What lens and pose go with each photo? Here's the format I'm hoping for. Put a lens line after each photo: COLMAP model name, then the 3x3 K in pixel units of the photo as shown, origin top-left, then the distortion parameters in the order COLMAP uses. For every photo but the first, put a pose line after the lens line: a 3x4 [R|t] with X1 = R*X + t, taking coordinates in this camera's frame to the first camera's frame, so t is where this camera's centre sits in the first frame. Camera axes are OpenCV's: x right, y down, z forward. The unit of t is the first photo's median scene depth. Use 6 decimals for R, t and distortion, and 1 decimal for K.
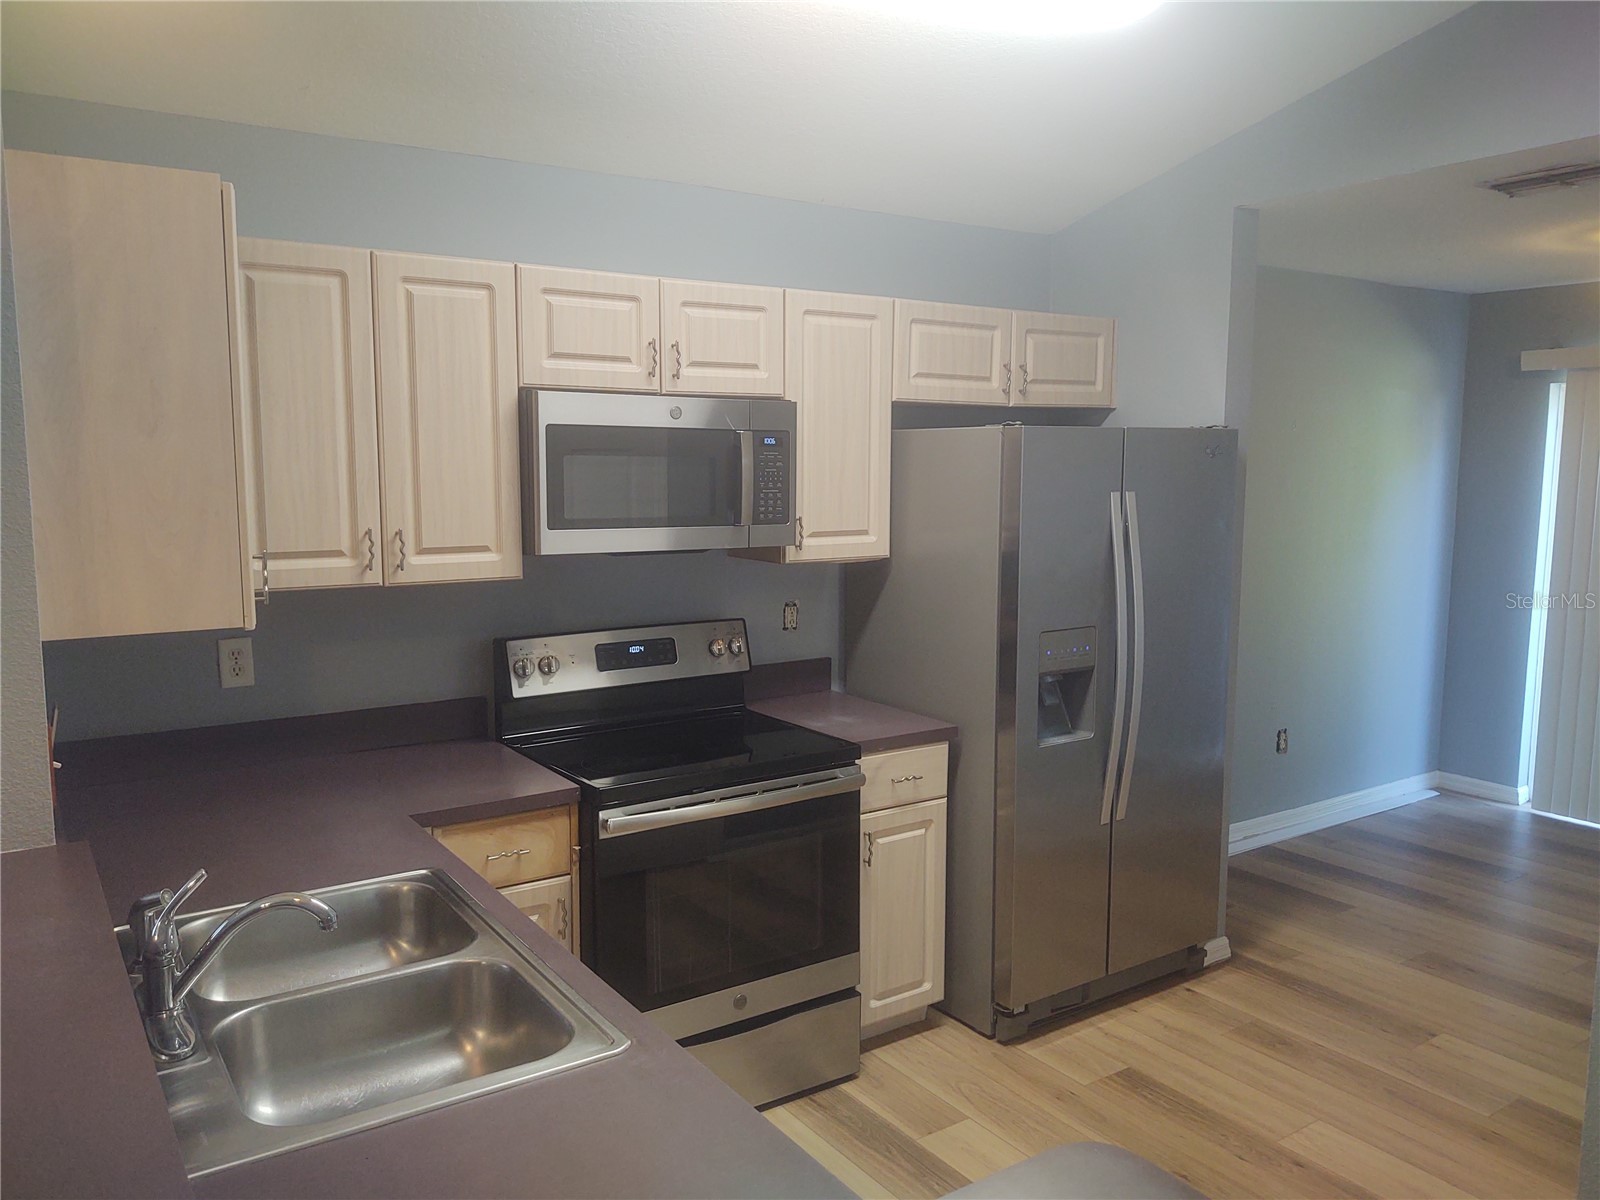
lens RADIAL K [[1229.3, 0, 800.0], [0, 1229.3, 600.0], [0, 0, 1]] dist [0.080956, -0.195883]
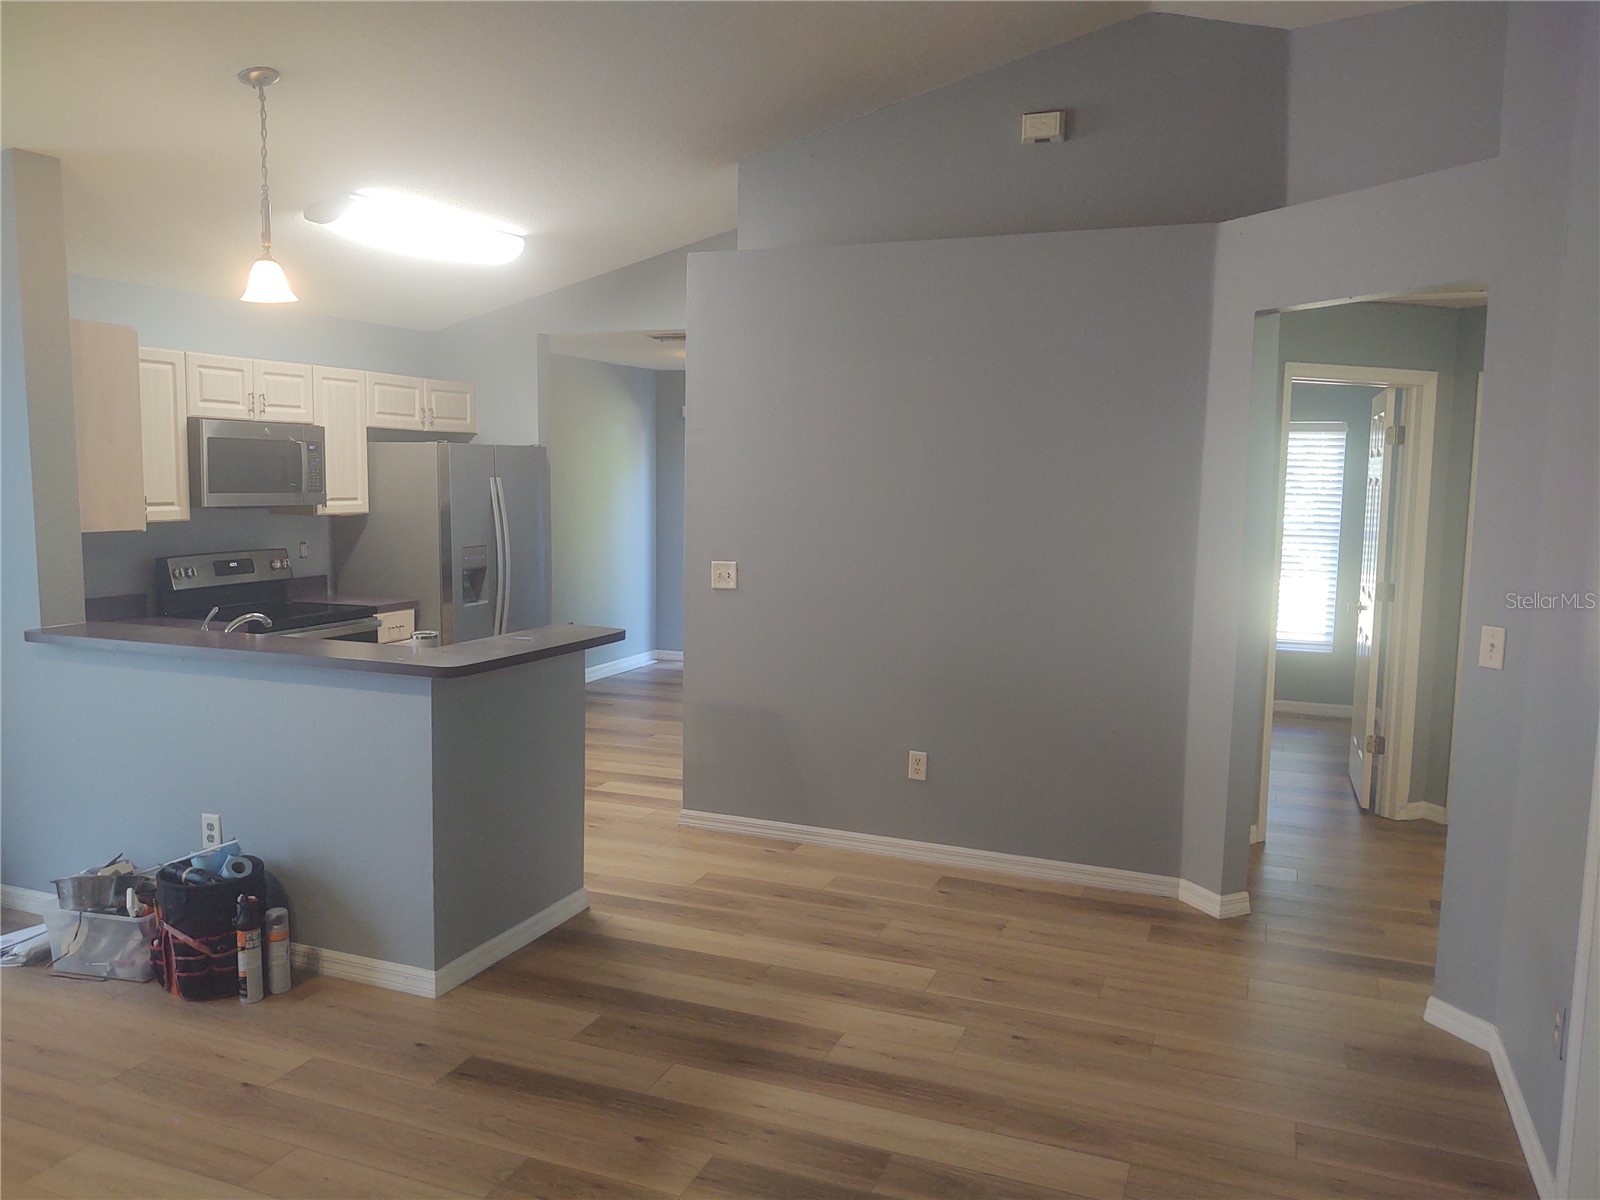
lens RADIAL K [[1229.3, 0, 800.0], [0, 1229.3, 600.0], [0, 0, 1]] dist [0.080956, -0.195883]
pose [[0.833357, -0.051996, 0.550284, -0.450441], [0.058454, 0.998273, 0.005802, 0.131835], [-0.549636, 0.027331, 0.834957, -0.953235]]
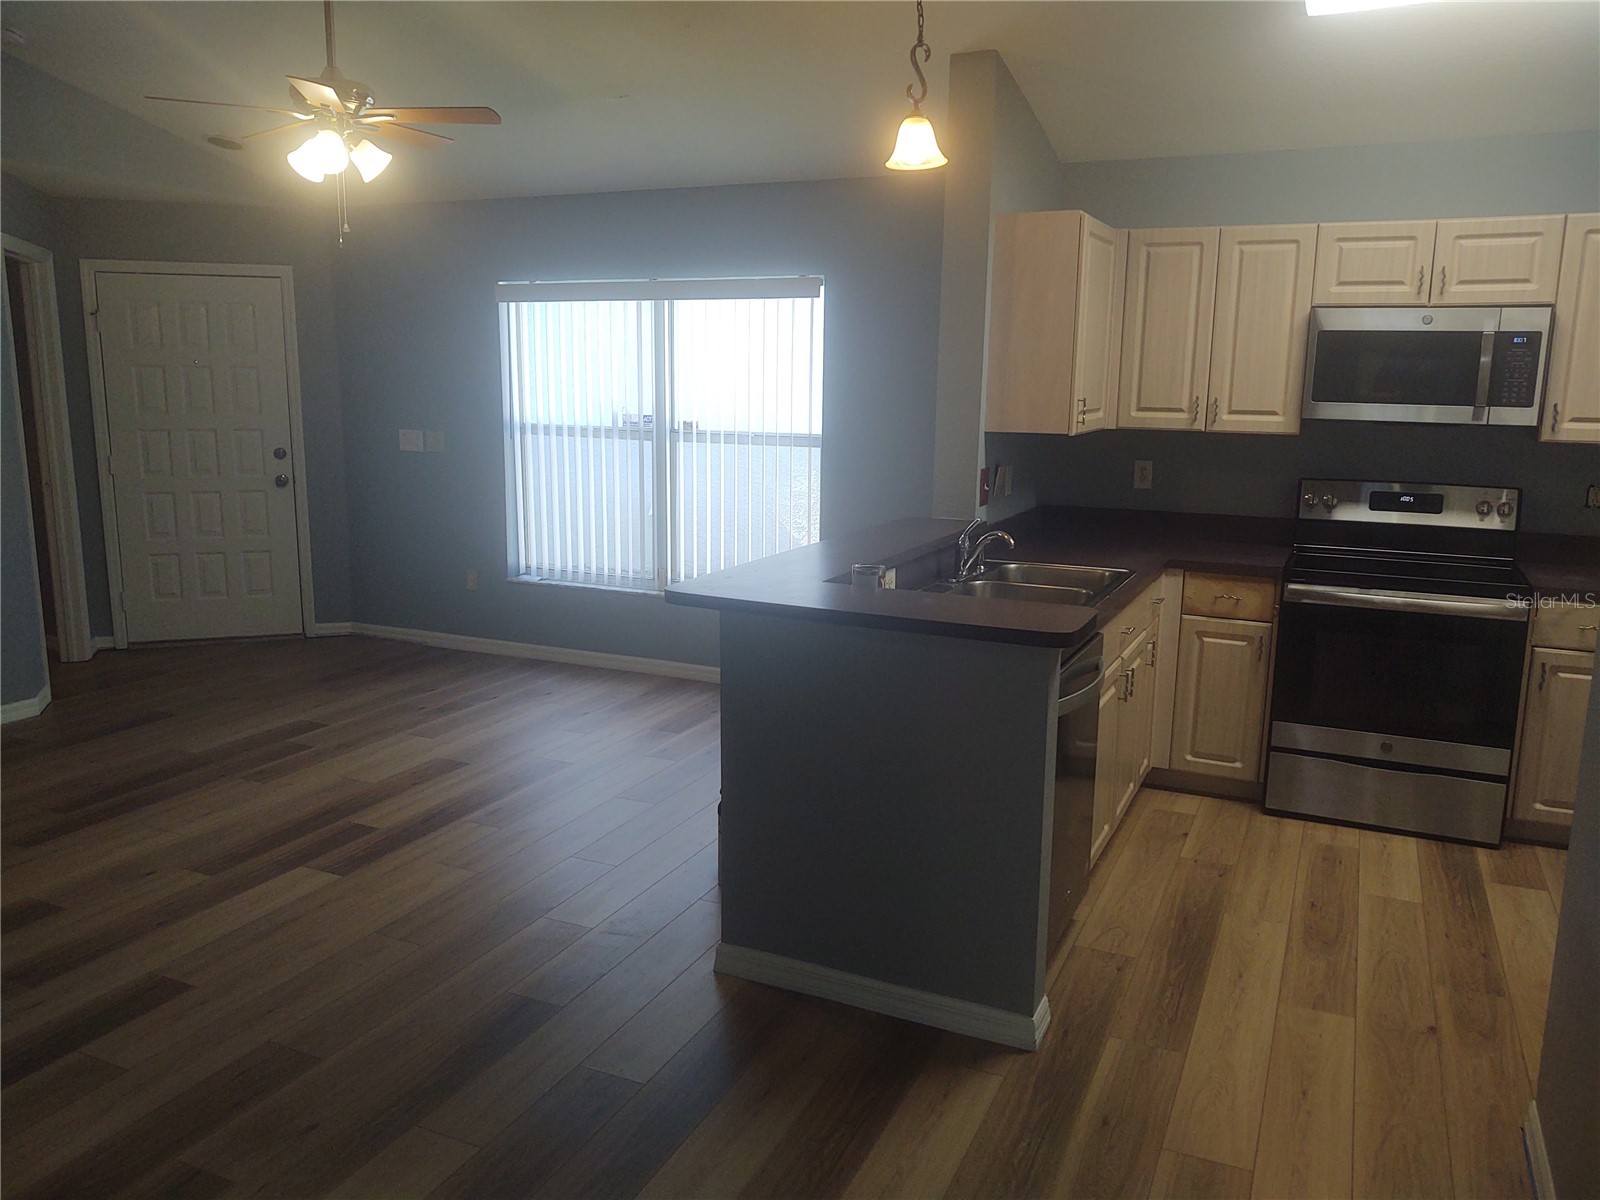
lens RADIAL K [[1203.8, 0, 780.2], [0, 1203.8, 593.9], [0, 0, 1]] dist [-0.008378, -0.005488]
pose [[0.494119, 0.158722, -0.854783, 0.685485], [-0.113678, 0.986548, 0.117476, 0.067901], [0.861930, 0.039123, 0.505515, -0.256584]]
